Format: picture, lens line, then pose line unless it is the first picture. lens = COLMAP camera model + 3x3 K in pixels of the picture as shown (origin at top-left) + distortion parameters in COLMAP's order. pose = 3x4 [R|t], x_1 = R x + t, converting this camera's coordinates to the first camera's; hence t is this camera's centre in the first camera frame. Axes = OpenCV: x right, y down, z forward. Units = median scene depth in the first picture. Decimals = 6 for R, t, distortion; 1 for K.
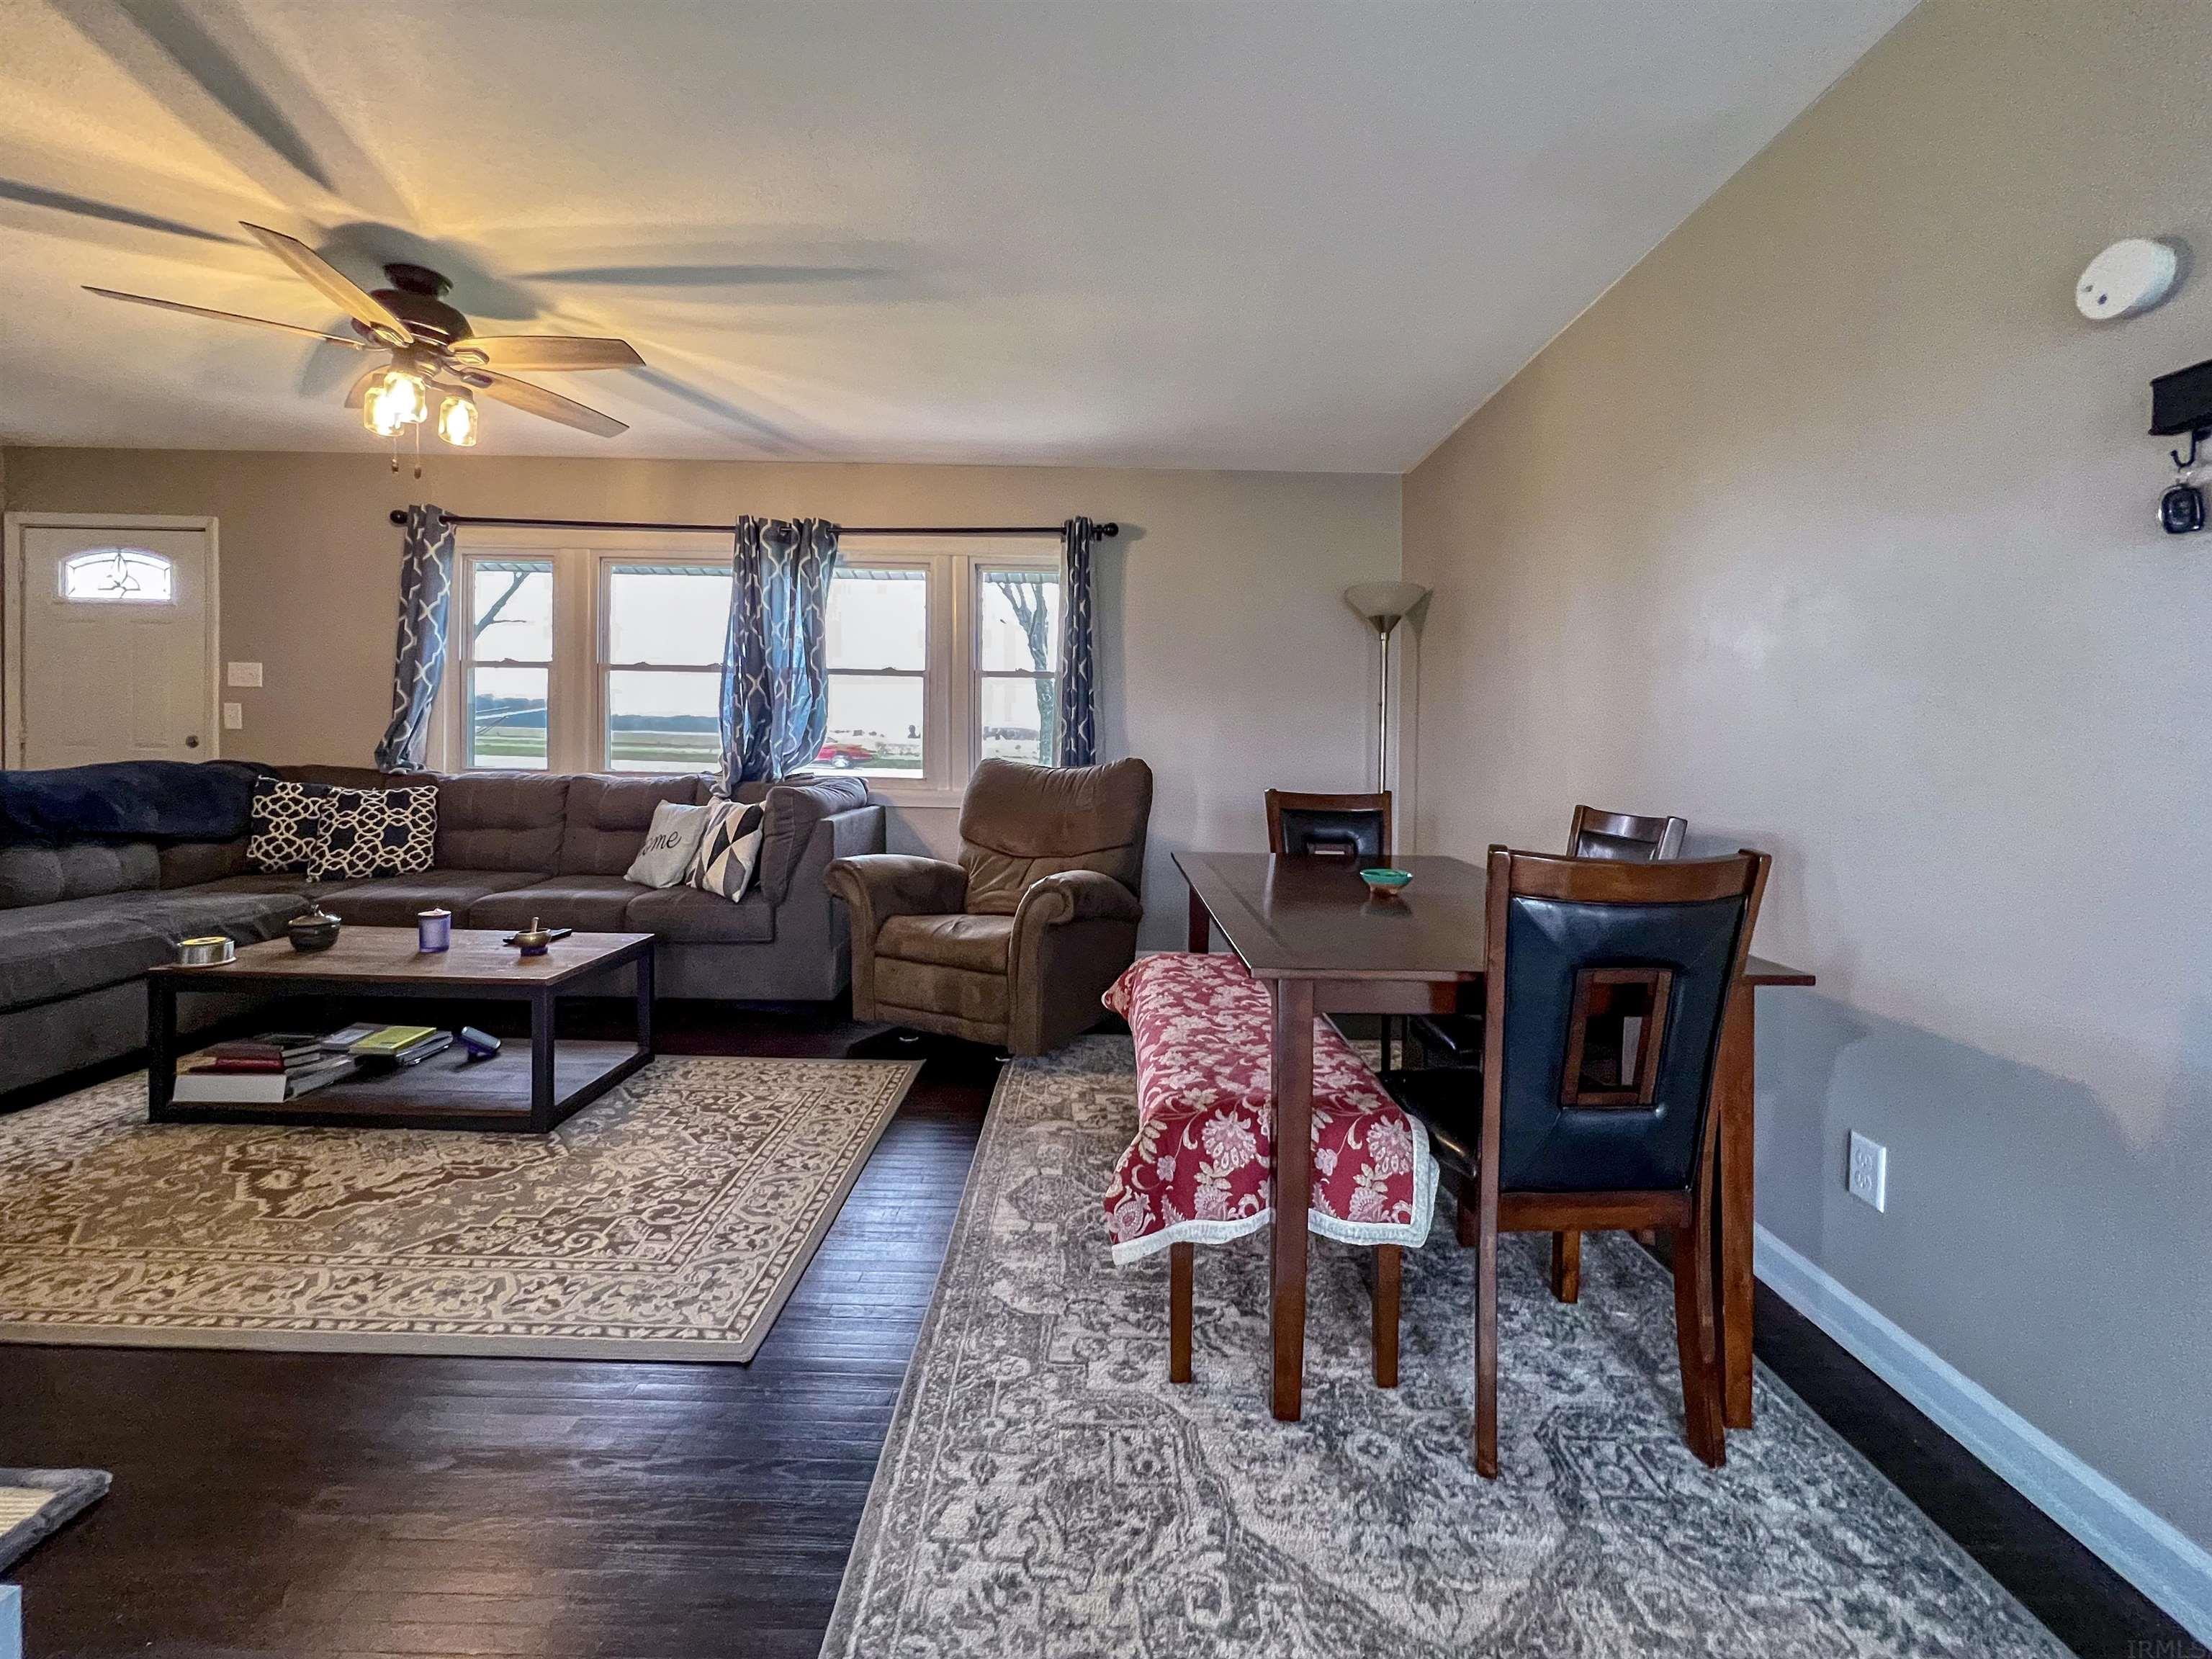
lens RADIAL K [[902.4, 0, 1103.7], [0, 902.4, 765.7], [0, 0, 1]] dist [0.001336, 0.000372]
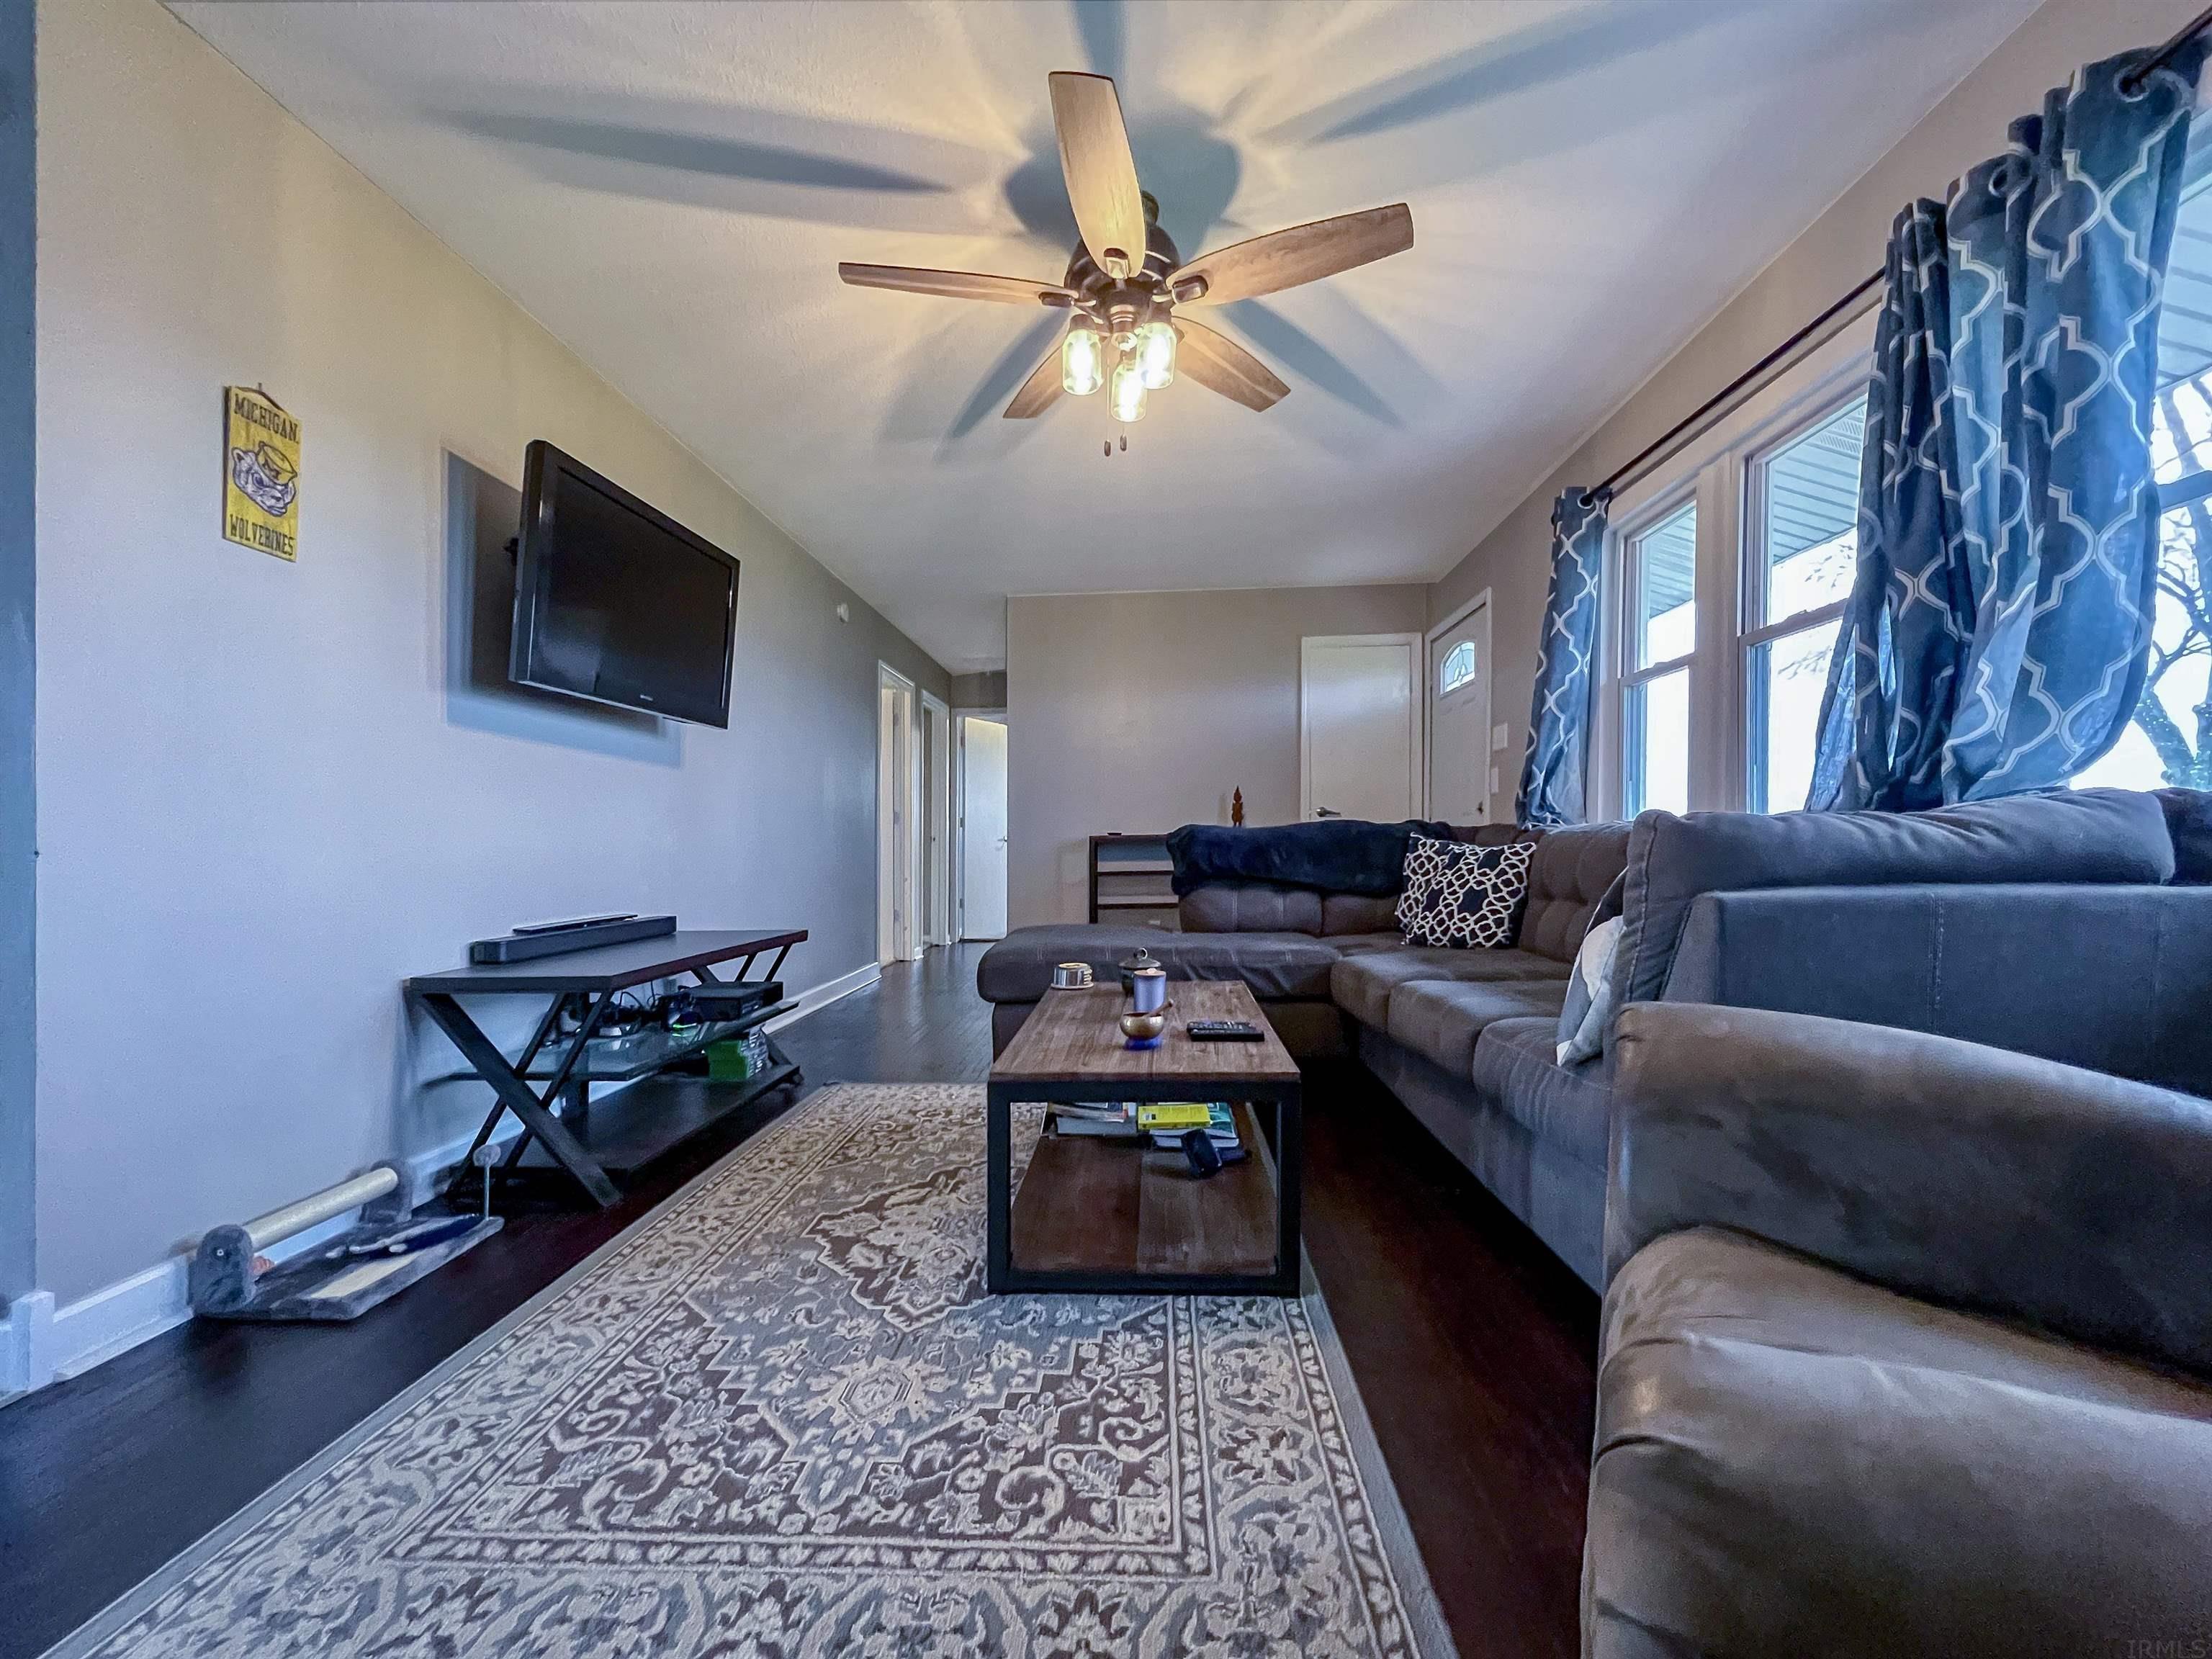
lens RADIAL K [[895.2, 0, 1108.6], [0, 895.2, 853.6], [0, 0, 1]] dist [-0.000783, 0.000313]
pose [[-0.035576, -0.009204, -0.999325, 0.072554], [-0.009599, 0.999915, -0.008868, 0.067482], [0.999321, 0.009277, -0.035661, 1.052218]]
